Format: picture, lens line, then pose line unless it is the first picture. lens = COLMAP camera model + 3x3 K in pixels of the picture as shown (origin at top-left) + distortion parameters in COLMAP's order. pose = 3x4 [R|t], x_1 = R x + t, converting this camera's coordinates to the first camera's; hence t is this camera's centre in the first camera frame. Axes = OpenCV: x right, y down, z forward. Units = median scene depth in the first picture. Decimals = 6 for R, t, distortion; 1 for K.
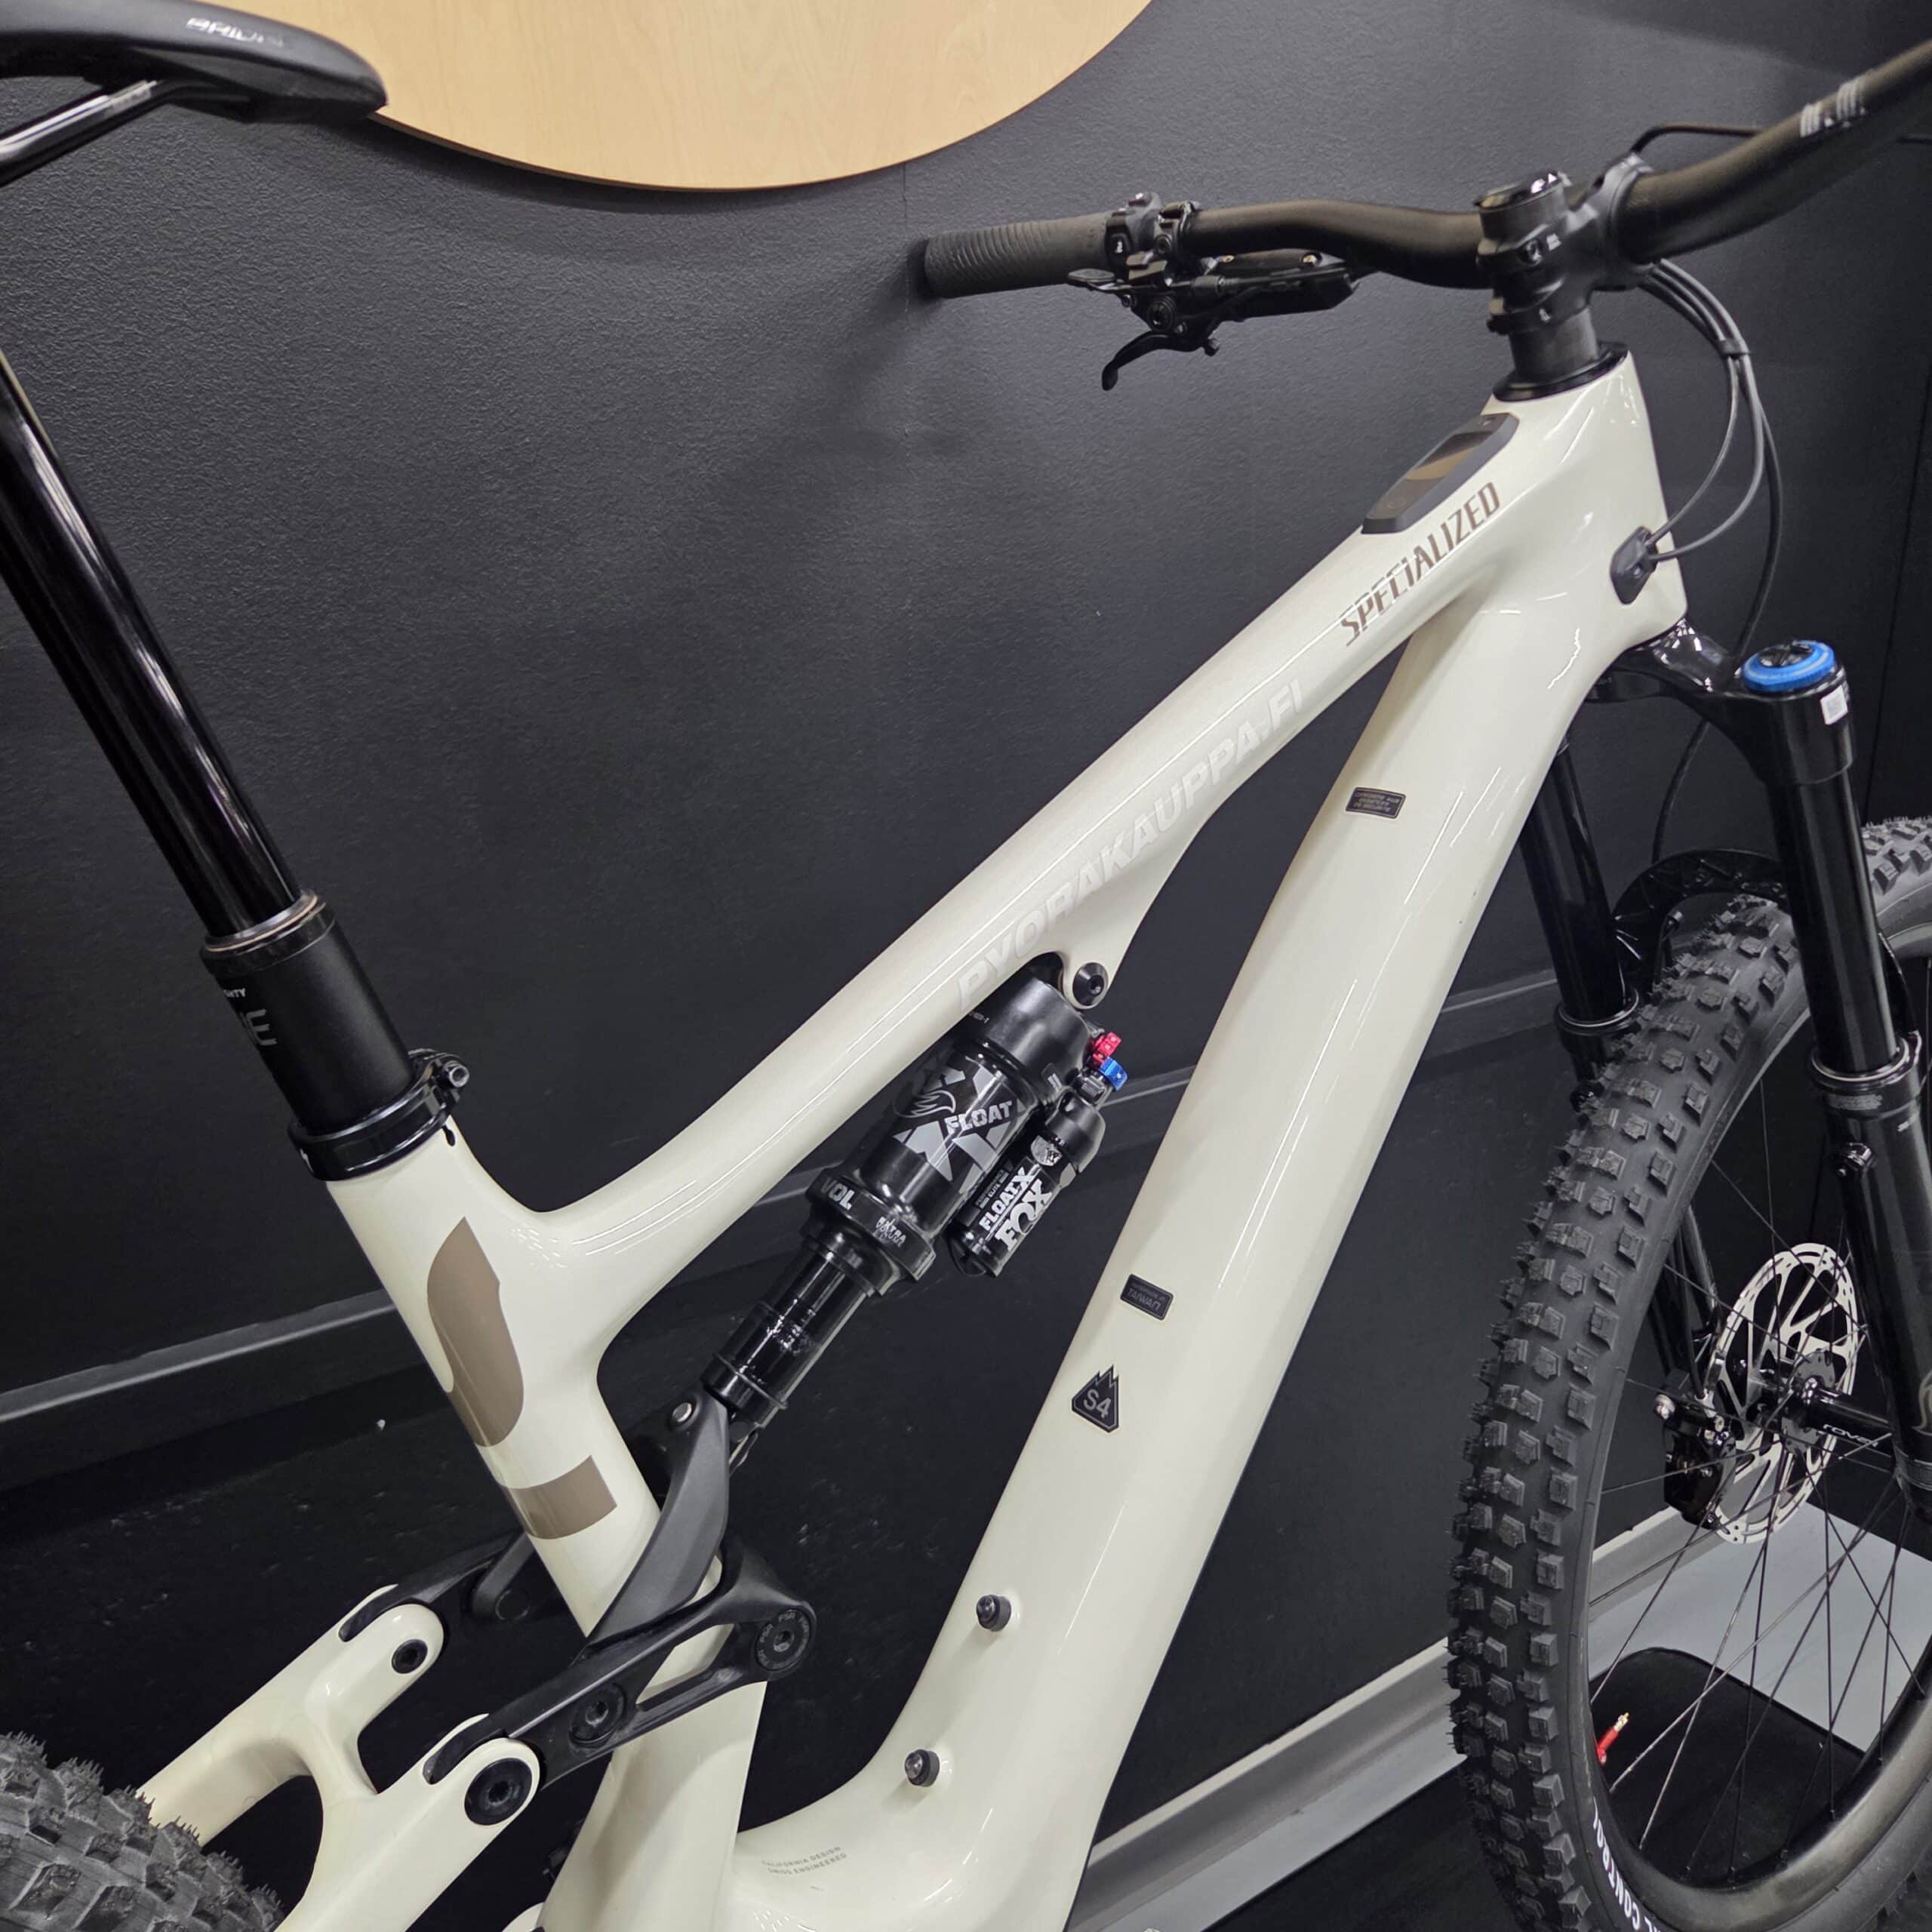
lens RADIAL K [[1783.7, 0, 966.0], [0, 1783.7, 966.0], [0, 0, 1]] dist [0.044465, -0.019564]
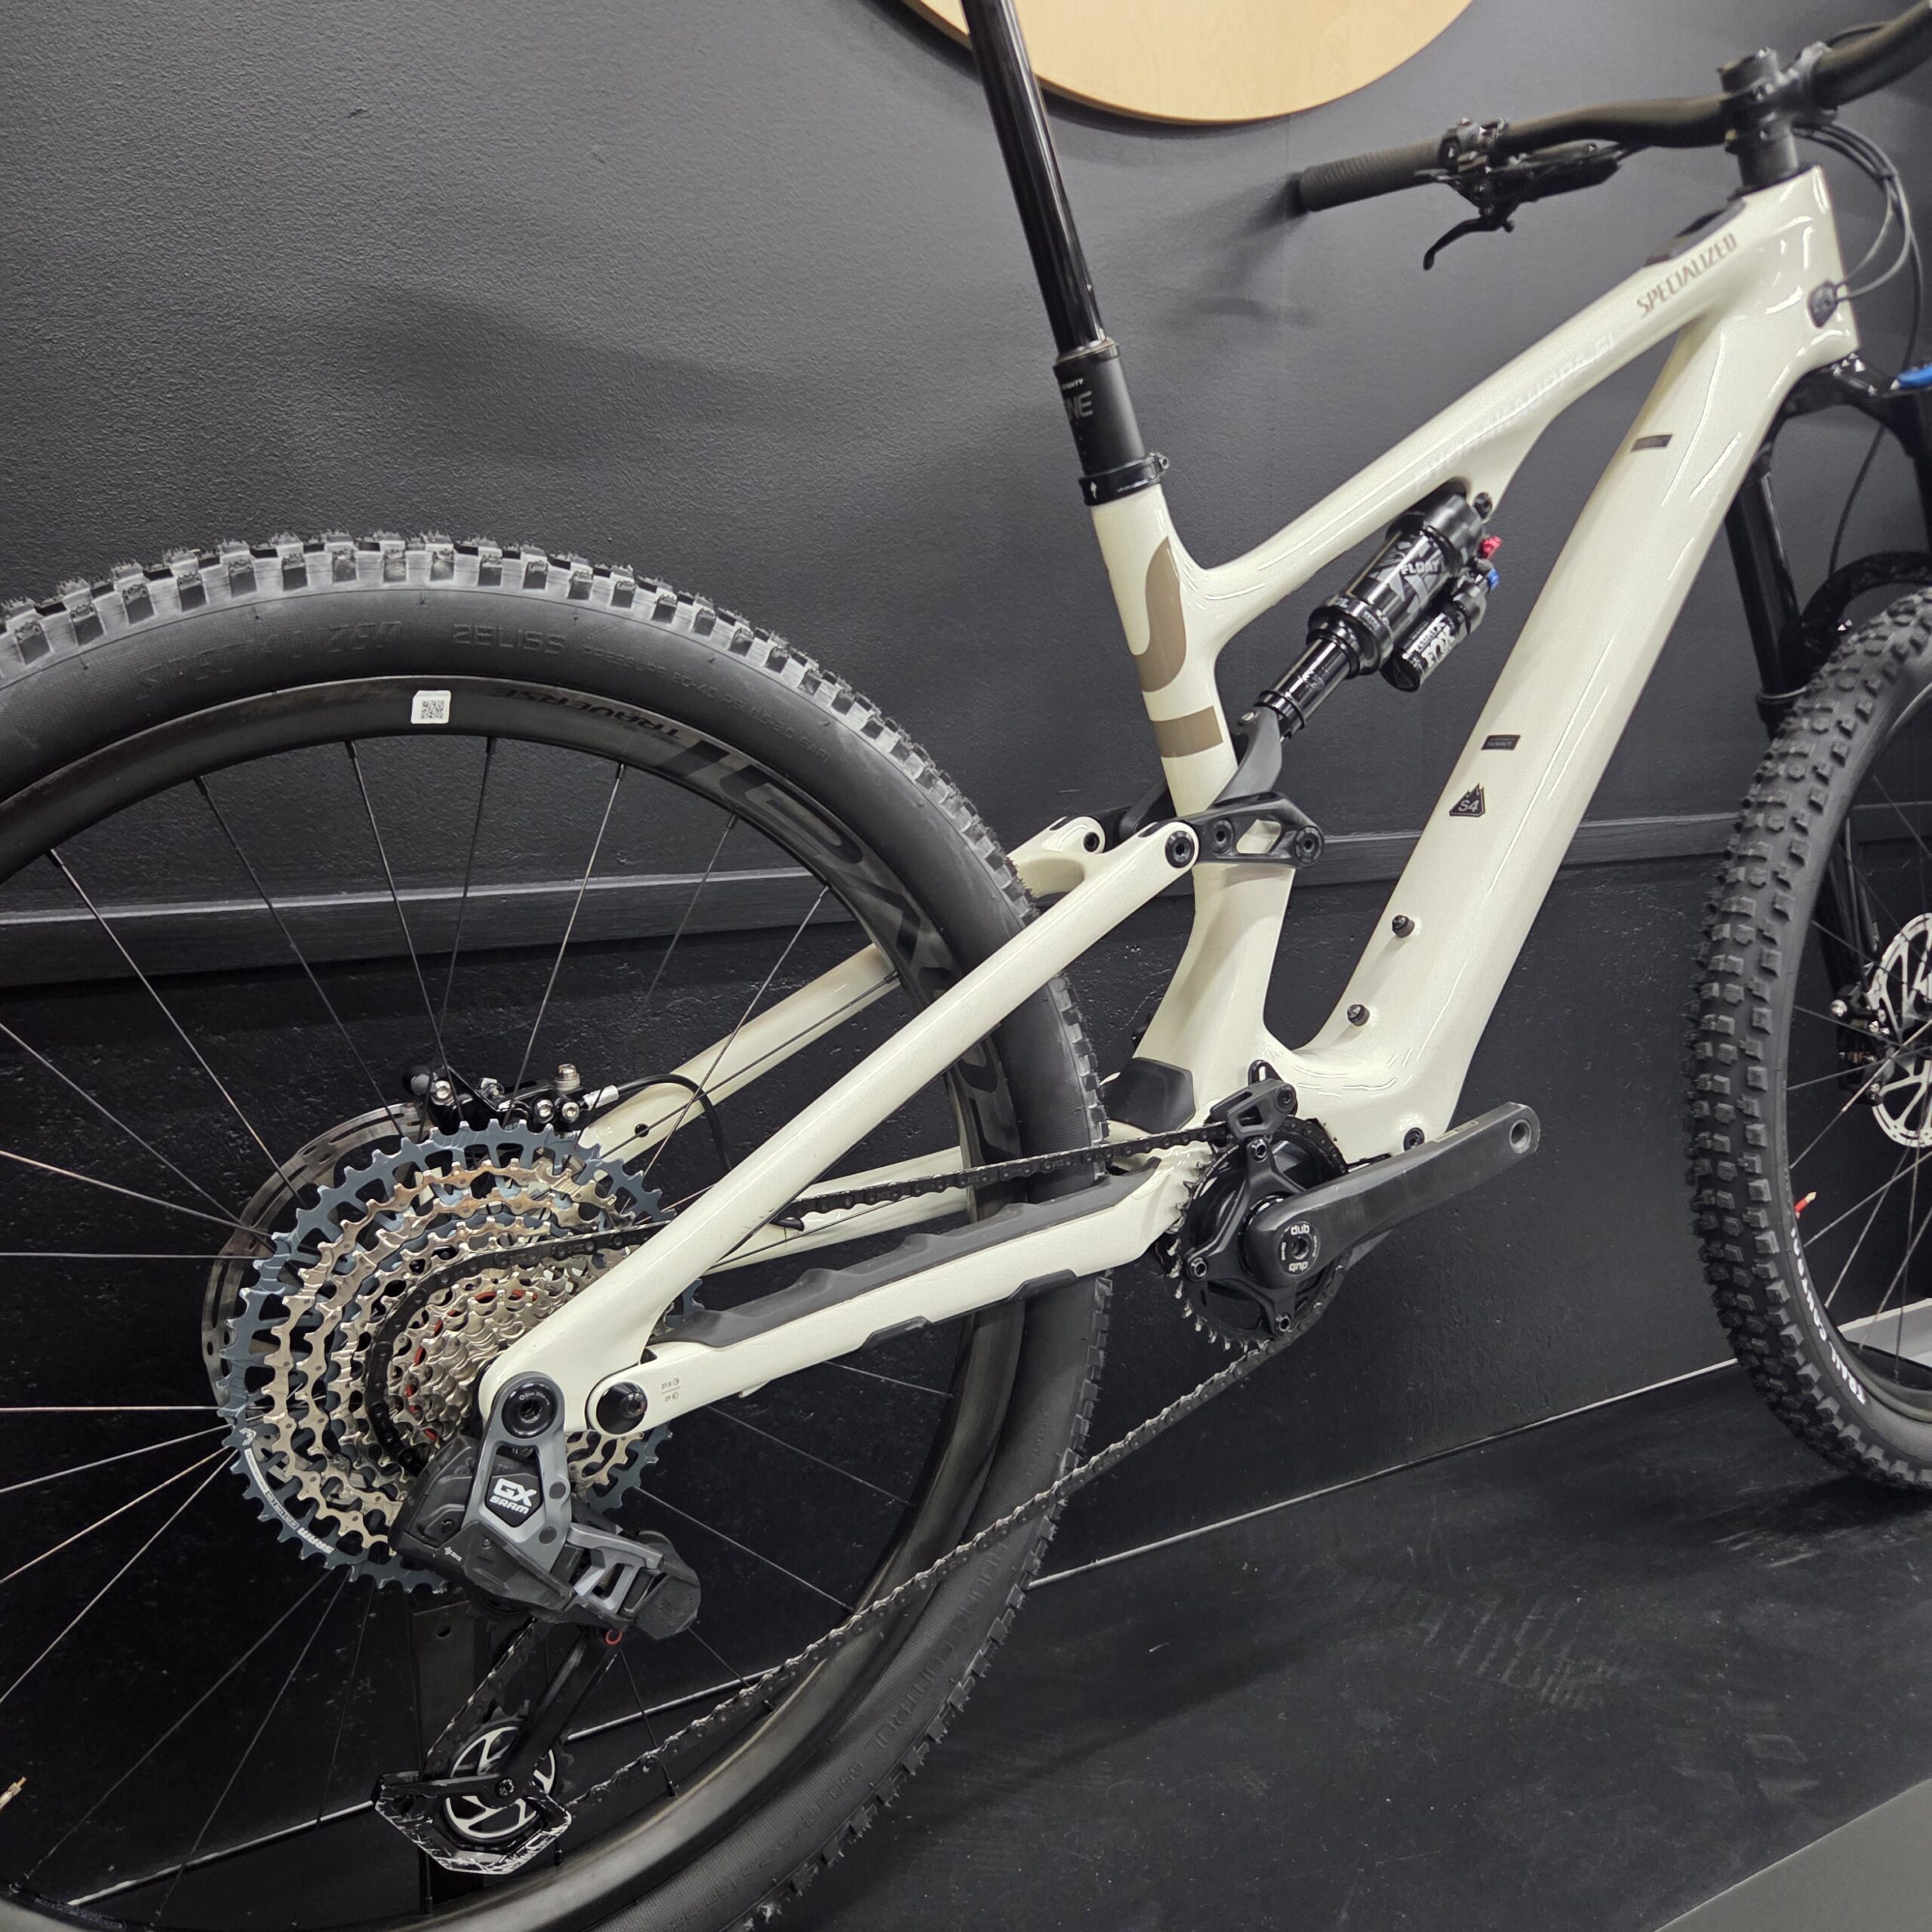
lens RADIAL K [[1809.8, 0, 931.0], [0, 1809.8, 985.2], [0, 0, 1]] dist [0.039772, -0.001622]
pose [[0.997053, 0.027730, -0.071528, -0.236928], [-0.035179, 0.993842, -0.105078, 0.501269], [0.068173, 0.107285, 0.991888, -0.497892]]
